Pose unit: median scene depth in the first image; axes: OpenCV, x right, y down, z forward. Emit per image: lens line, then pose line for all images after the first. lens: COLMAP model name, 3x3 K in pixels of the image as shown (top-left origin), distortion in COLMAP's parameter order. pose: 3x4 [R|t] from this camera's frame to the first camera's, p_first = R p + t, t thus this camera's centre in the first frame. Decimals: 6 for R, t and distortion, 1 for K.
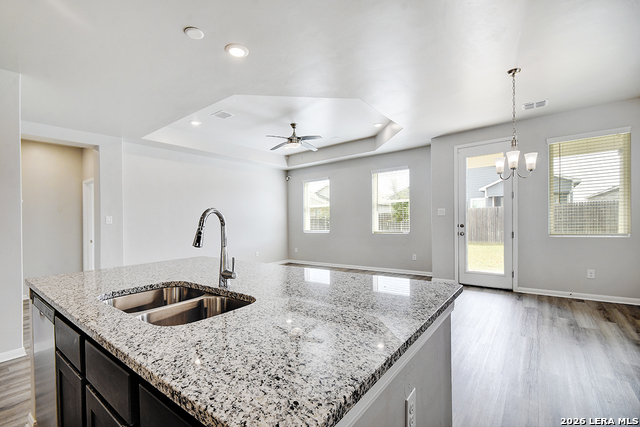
lens RADIAL K [[279.7, 0, 313.8], [0, 279.7, 223.3], [0, 0, 1]] dist [0.000149, -0.000424]
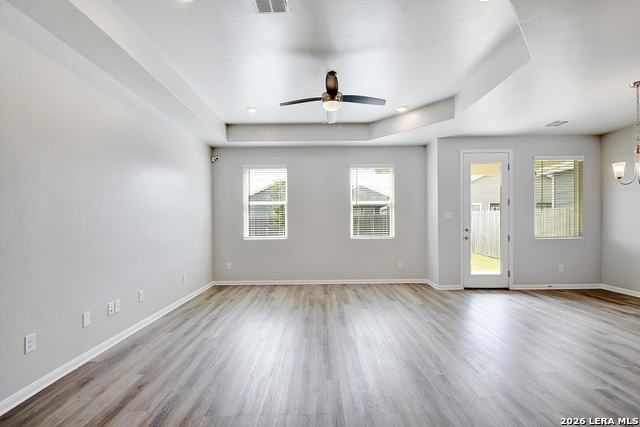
lens RADIAL K [[283.8, 0, 318.9], [0, 283.8, 223.6], [0, 0, 1]] dist [0.009293, -0.000105]
pose [[0.784464, 0.014004, 0.620017, -0.426639], [-0.001411, 0.999783, -0.020797, 0.006523], [-0.620173, 0.015440, 0.784313, 0.435035]]
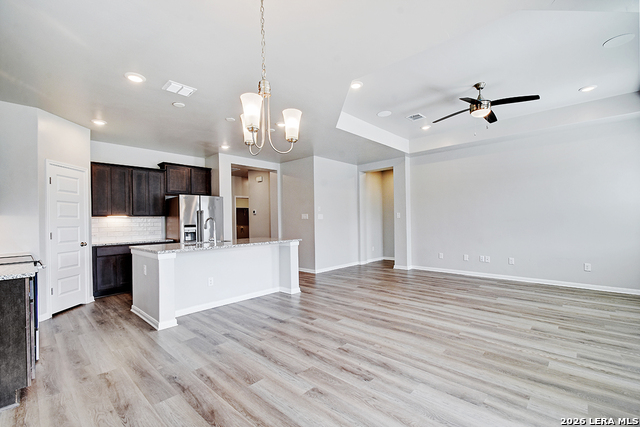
lens RADIAL K [[283.0, 0, 314.5], [0, 283.0, 219.2], [0, 0, 1]] dist [0.025832, -0.020441]
pose [[-0.096184, 0.021560, -0.995130, 0.607794], [0.006059, 0.999760, 0.021074, -0.019653], [0.995345, -0.004002, -0.096291, 0.548951]]
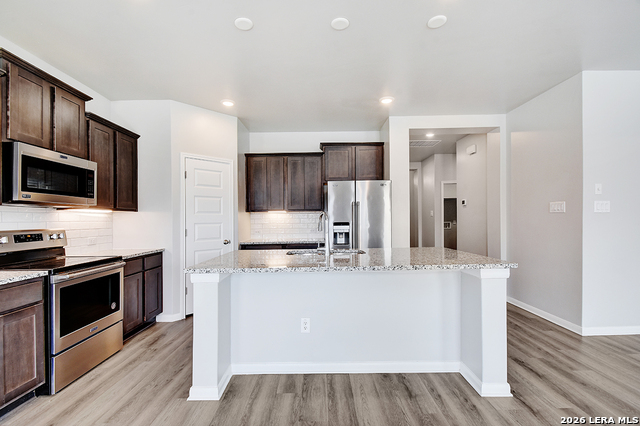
lens RADIAL K [[286.3, 0, 317.5], [0, 286.3, 218.6], [0, 0, 1]] dist [0.002752, -0.000416]
pose [[-0.789183, 0.034253, -0.613203, 0.186988], [0.025715, 0.999411, 0.022731, -0.009696], [0.613620, 0.002171, -0.789599, 0.551524]]
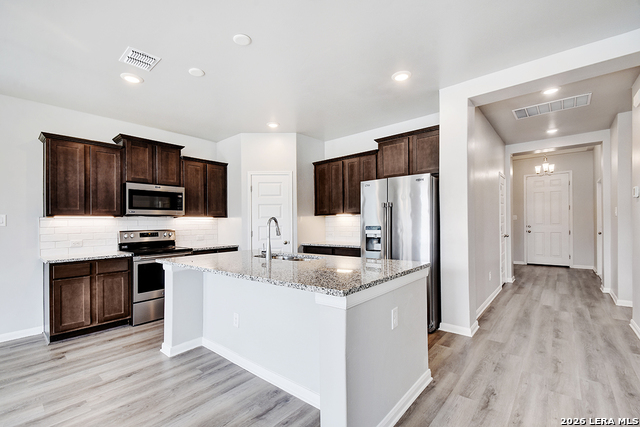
lens RADIAL K [[289.3, 0, 306.5], [0, 289.3, 213.0], [0, 0, 1]] dist [0.034144, -0.000148]
pose [[-0.996475, 0.042992, 0.072042, -0.167887], [0.041385, 0.998863, -0.023647, -0.004336], [-0.072977, -0.020582, -0.997121, 0.670614]]
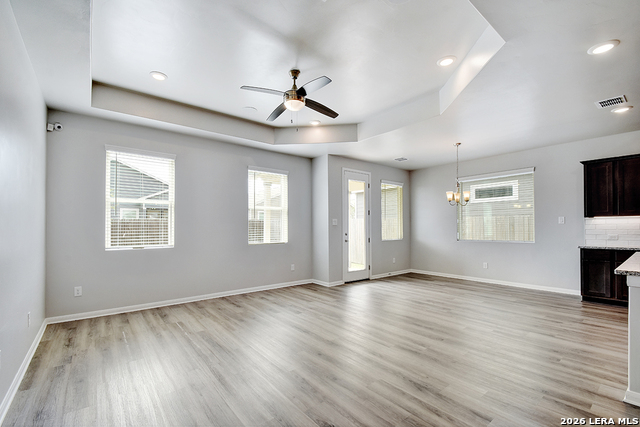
lens RADIAL K [[280.8, 0, 317.5], [0, 280.8, 222.6], [0, 0, 1]] dist [0.005389, -0.006771]
pose [[0.223485, 0.040219, 0.973877, -0.563069], [0.009805, 0.999005, -0.043507, 0.008895], [-0.974658, 0.019272, 0.222869, 0.699185]]
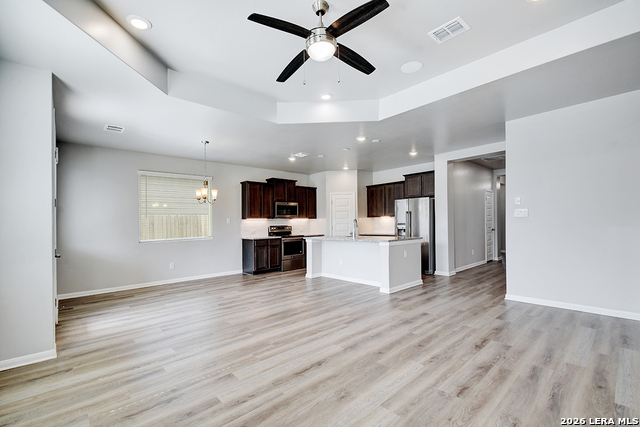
lens RADIAL K [[279.7, 0, 313.8], [0, 279.7, 223.3], [0, 0, 1]] dist [0.000149, -0.000424]
pose [[-0.983117, 0.044718, 0.177432, -0.114654], [0.047057, 0.998852, 0.008997, -0.010917], [-0.176826, 0.017195, -0.984092, 1.230179]]
